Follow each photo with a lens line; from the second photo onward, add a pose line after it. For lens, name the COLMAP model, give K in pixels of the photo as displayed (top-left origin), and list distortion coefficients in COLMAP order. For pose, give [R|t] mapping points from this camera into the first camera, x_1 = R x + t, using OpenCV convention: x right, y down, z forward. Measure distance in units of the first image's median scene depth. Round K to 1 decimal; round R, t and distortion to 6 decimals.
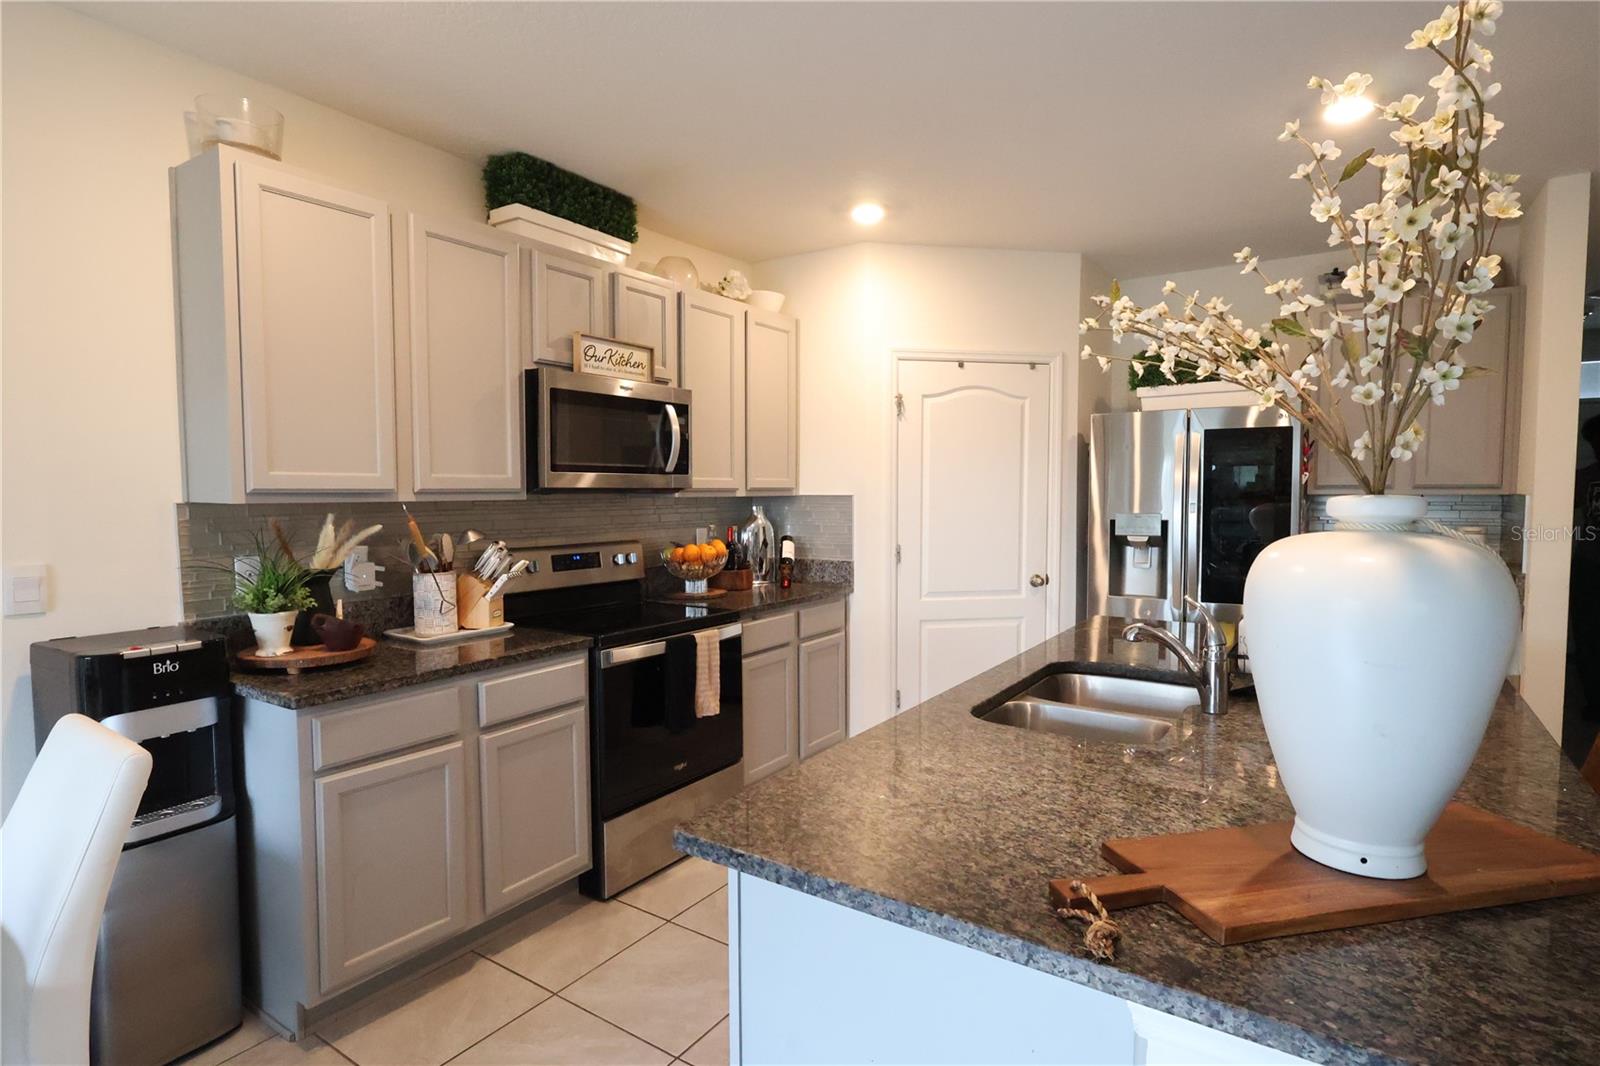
lens RADIAL K [[822.9, 0, 804.1], [0, 822.9, 534.4], [0, 0, 1]] dist [0.004056, 0.000323]
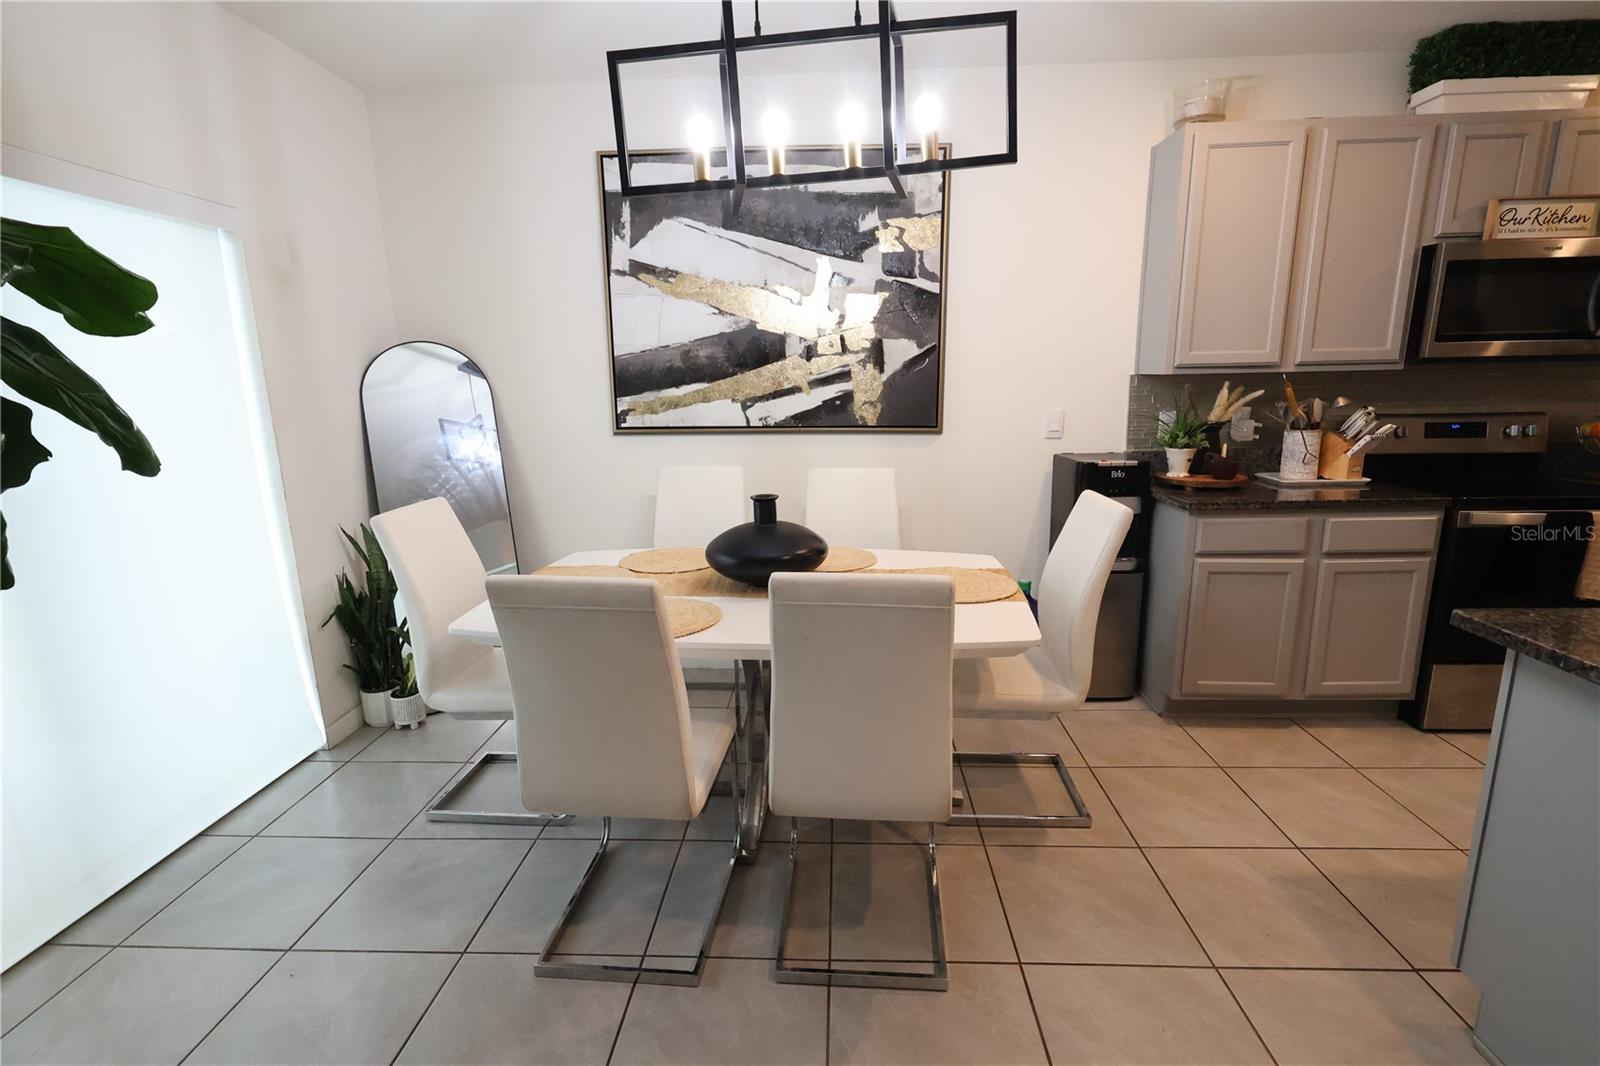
lens RADIAL K [[738.3, 0, 801.3], [0, 738.3, 534.2], [0, 0, 1]] dist [-0.000219, 0.000542]
pose [[0.516955, 0.171687, -0.838619, 0.122922], [-0.026940, 0.982458, 0.184528, 0.015158], [0.855589, -0.072800, 0.512512, -0.233707]]
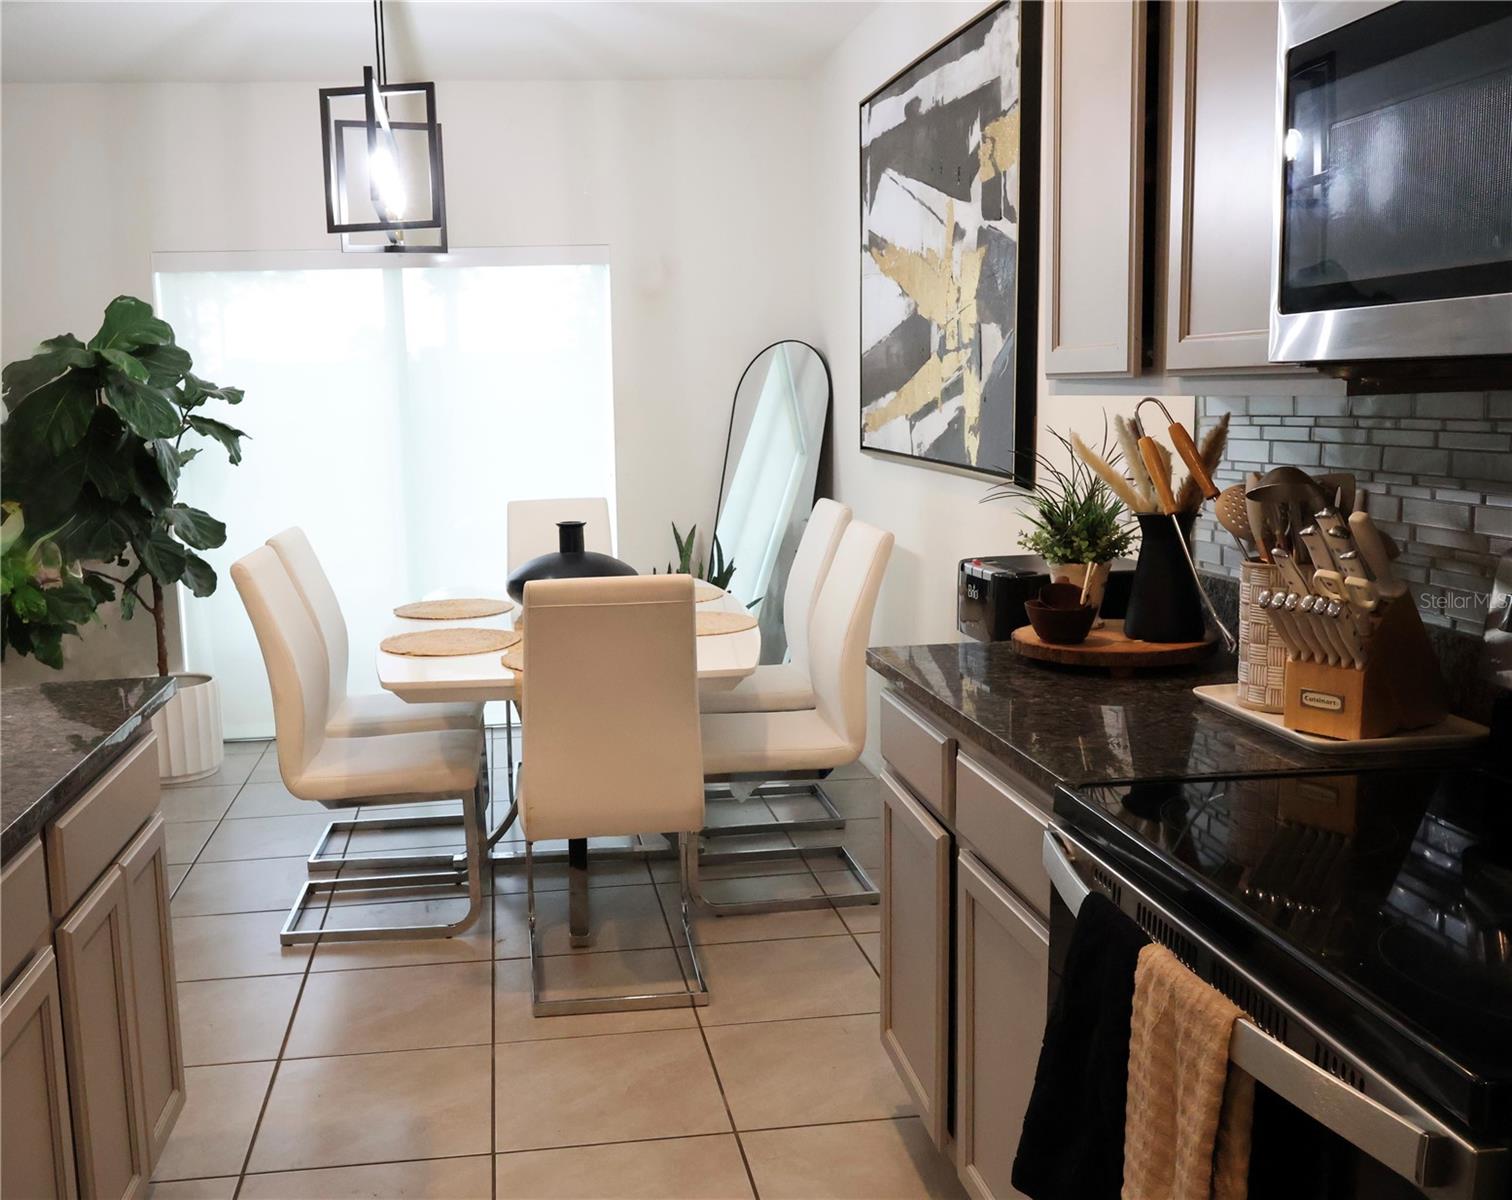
lens RADIAL K [[1412.2, 0, 666.5], [0, 1412.2, 596.5], [0, 0, 1]] dist [0.008215, 0.000000]
pose [[-0.756755, 0.116838, -0.643173, 0.271434], [-0.009248, 0.981885, 0.189249, -0.072854], [0.653633, 0.149163, -0.741966, 1.323828]]
